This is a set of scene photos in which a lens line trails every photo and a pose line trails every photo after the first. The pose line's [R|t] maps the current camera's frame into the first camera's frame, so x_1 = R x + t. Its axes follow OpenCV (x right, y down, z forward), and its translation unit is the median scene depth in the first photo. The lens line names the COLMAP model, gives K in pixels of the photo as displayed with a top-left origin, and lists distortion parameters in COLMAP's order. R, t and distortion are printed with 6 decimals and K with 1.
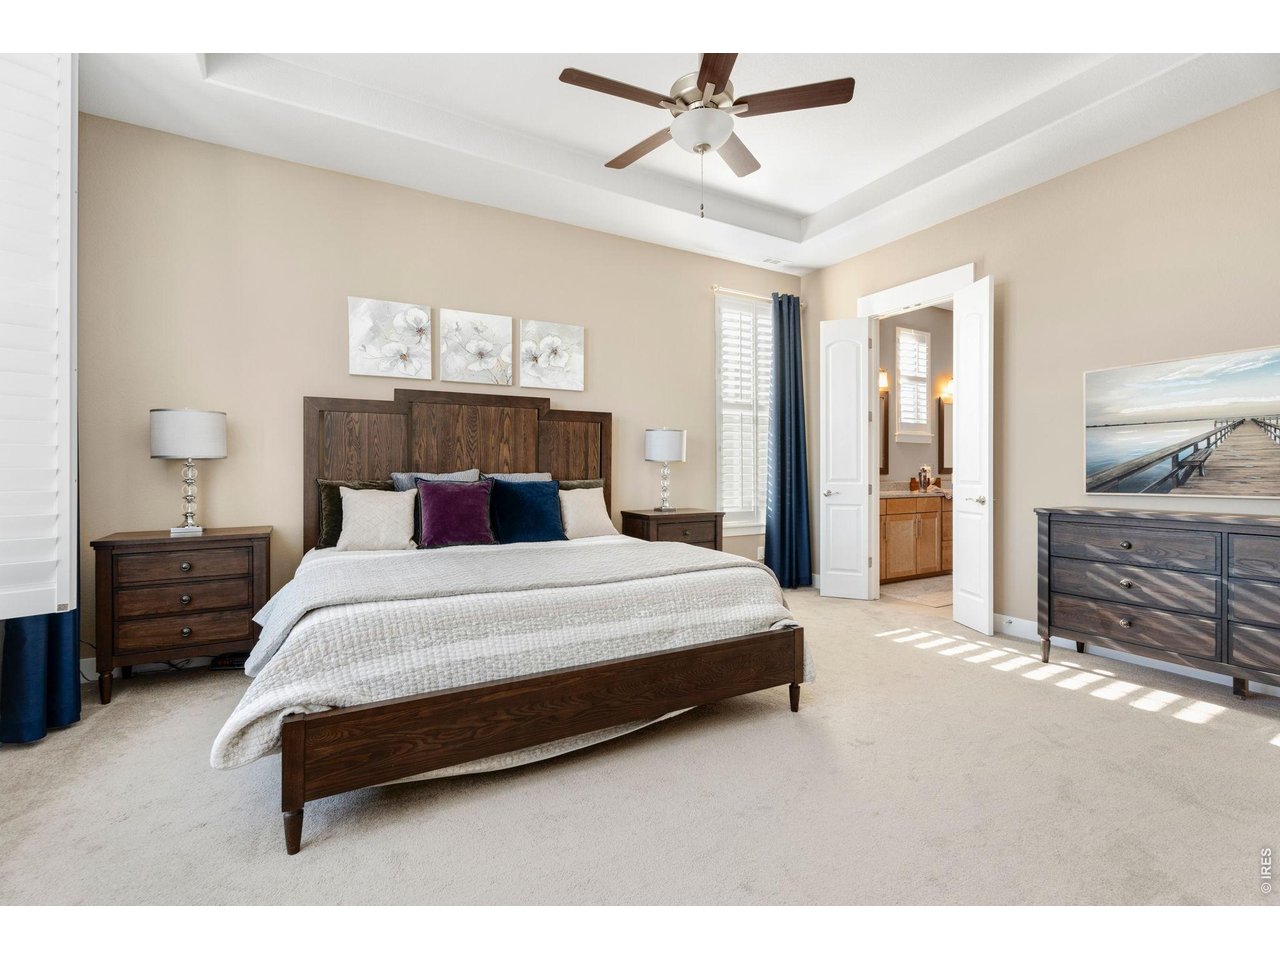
lens RADIAL K [[573.3, 0, 647.6], [0, 573.3, 473.9], [0, 0, 1]] dist [-0.003443, -0.000038]
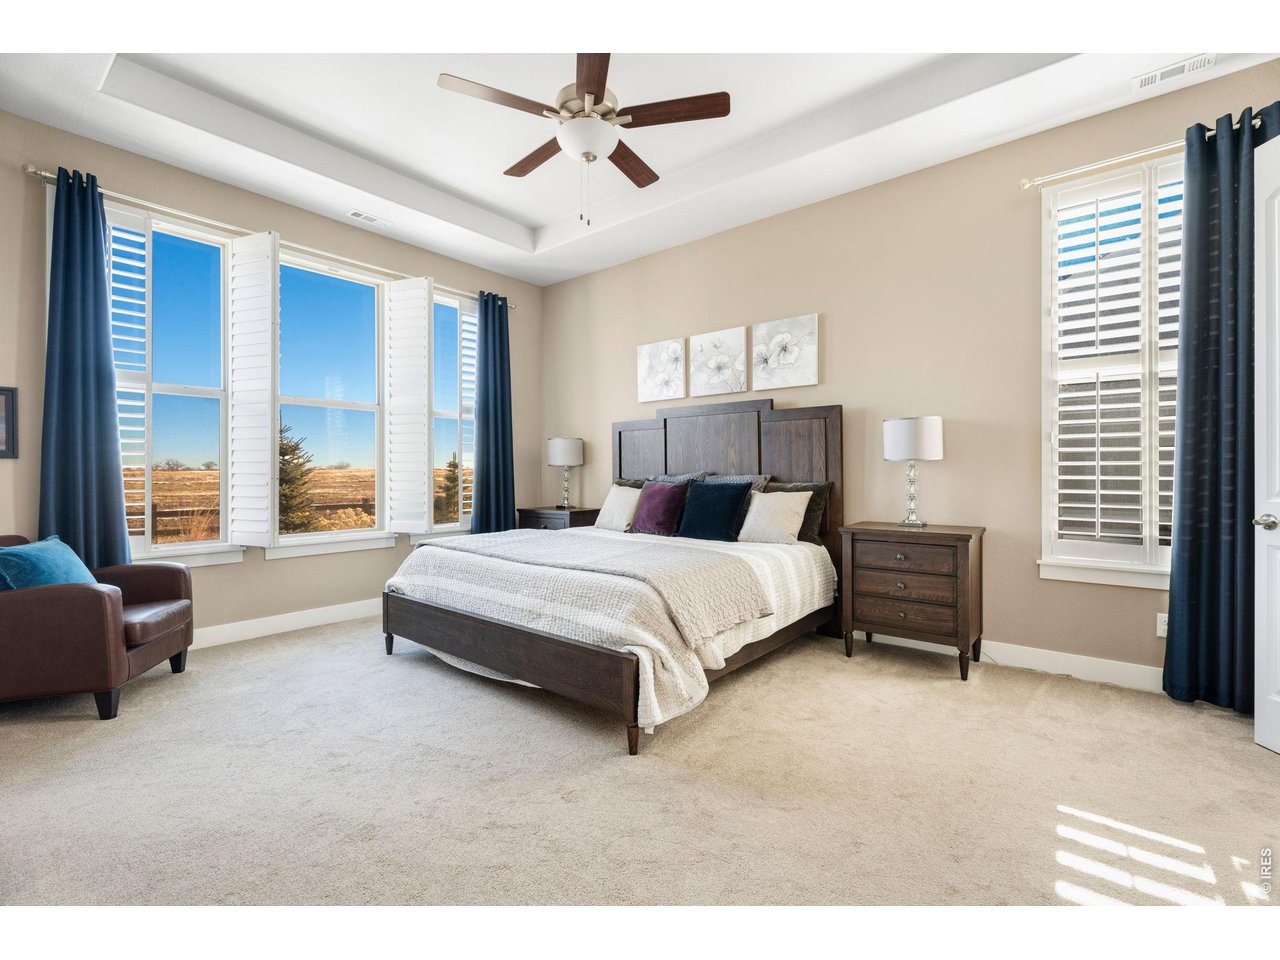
lens RADIAL K [[573.3, 0, 645.7], [0, 573.3, 477.9], [0, 0, 1]] dist [-0.003443, -0.000038]
pose [[0.355382, 0.008564, -0.934682, 0.689271], [-0.003577, 0.999963, 0.007803, -0.003470], [0.934714, 0.000571, 0.355399, 0.464557]]
